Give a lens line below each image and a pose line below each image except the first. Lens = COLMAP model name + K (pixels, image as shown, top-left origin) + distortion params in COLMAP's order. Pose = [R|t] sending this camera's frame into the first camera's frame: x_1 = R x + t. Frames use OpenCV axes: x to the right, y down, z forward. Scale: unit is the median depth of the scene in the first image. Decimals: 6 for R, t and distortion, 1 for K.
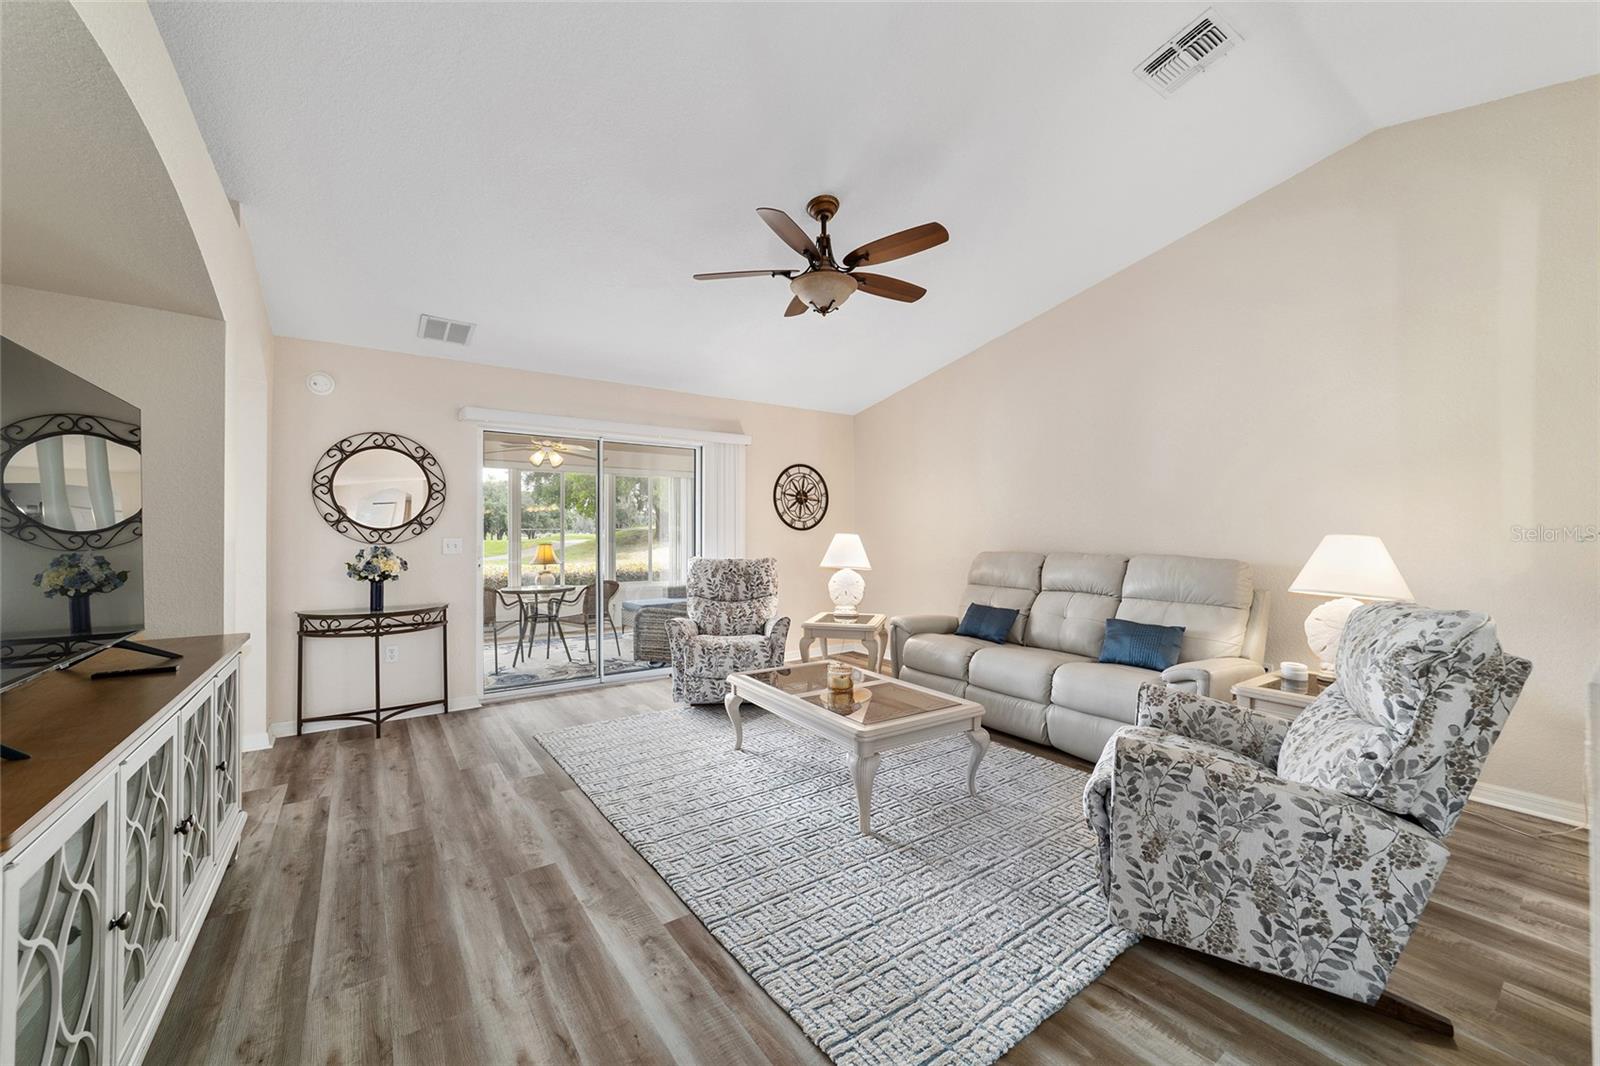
lens RADIAL K [[613.7, 0, 794.5], [0, 613.7, 527.6], [0, 0, 1]] dist [-0.011076, 0.004901]
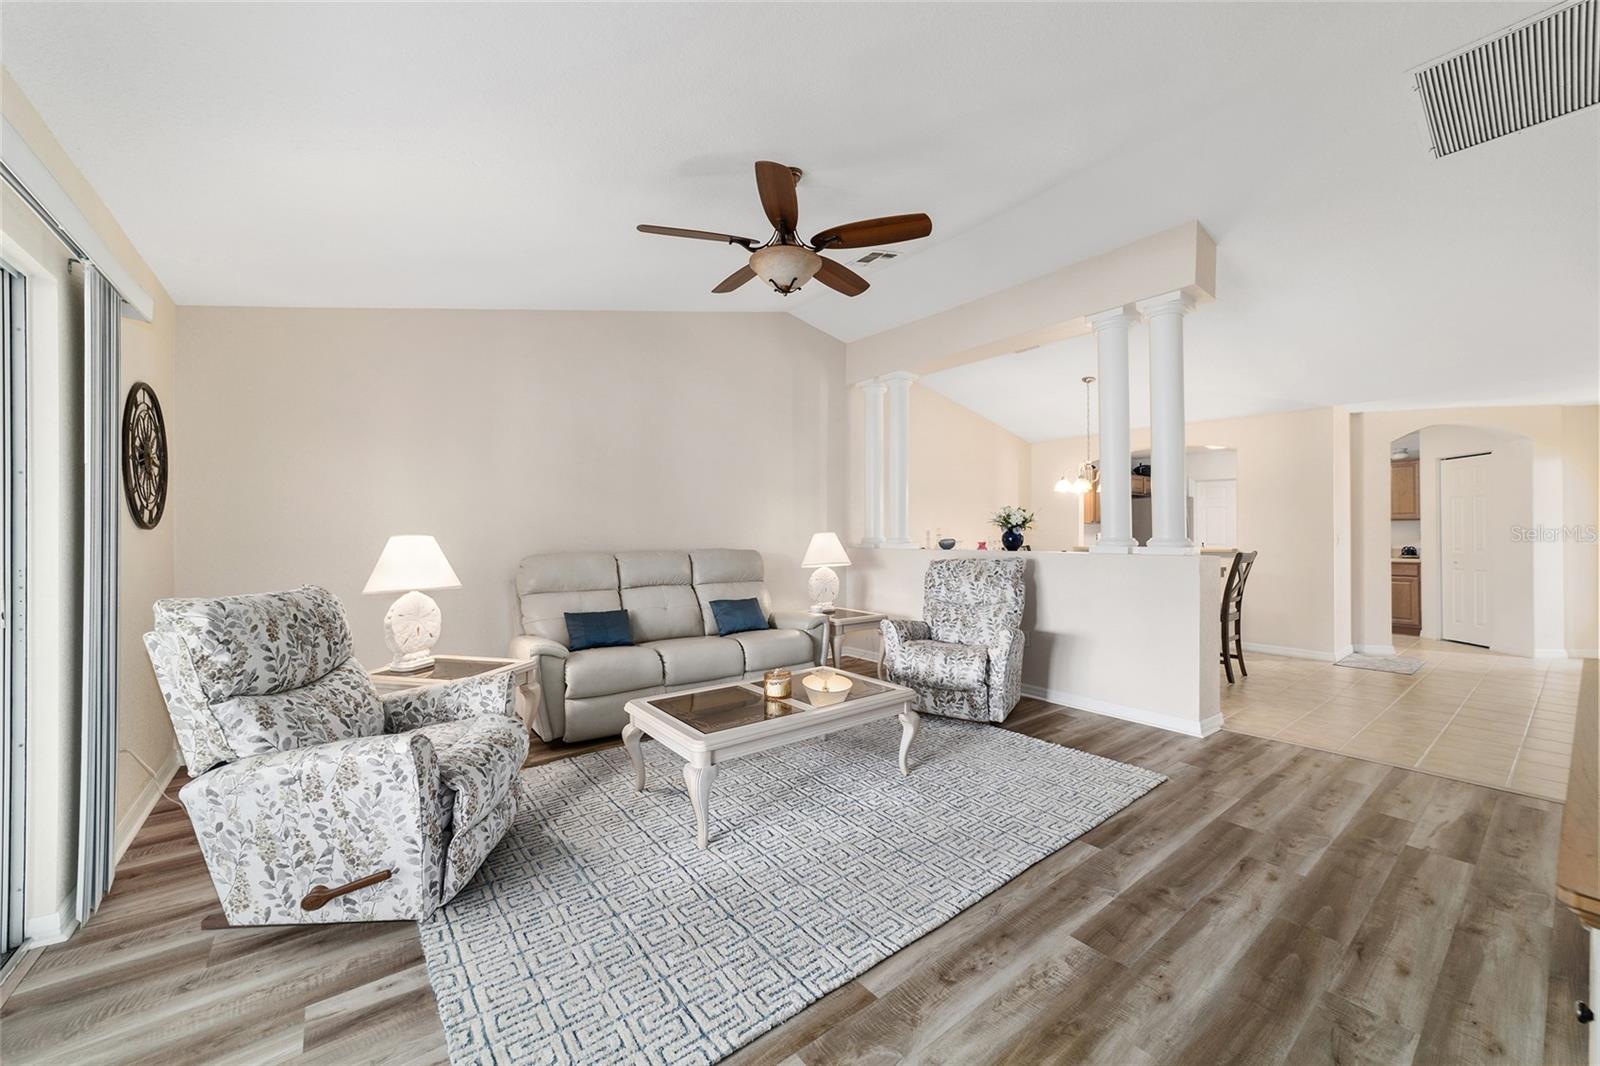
lens RADIAL K [[613.7, 0, 797.6], [0, 613.7, 529.5], [0, 0, 1]] dist [-0.011076, 0.004901]
pose [[-0.040264, 0.004715, 0.999178, -0.681722], [-0.004214, 0.999979, -0.004888, 0.007523], [-0.999180, -0.004407, -0.040243, 0.799225]]
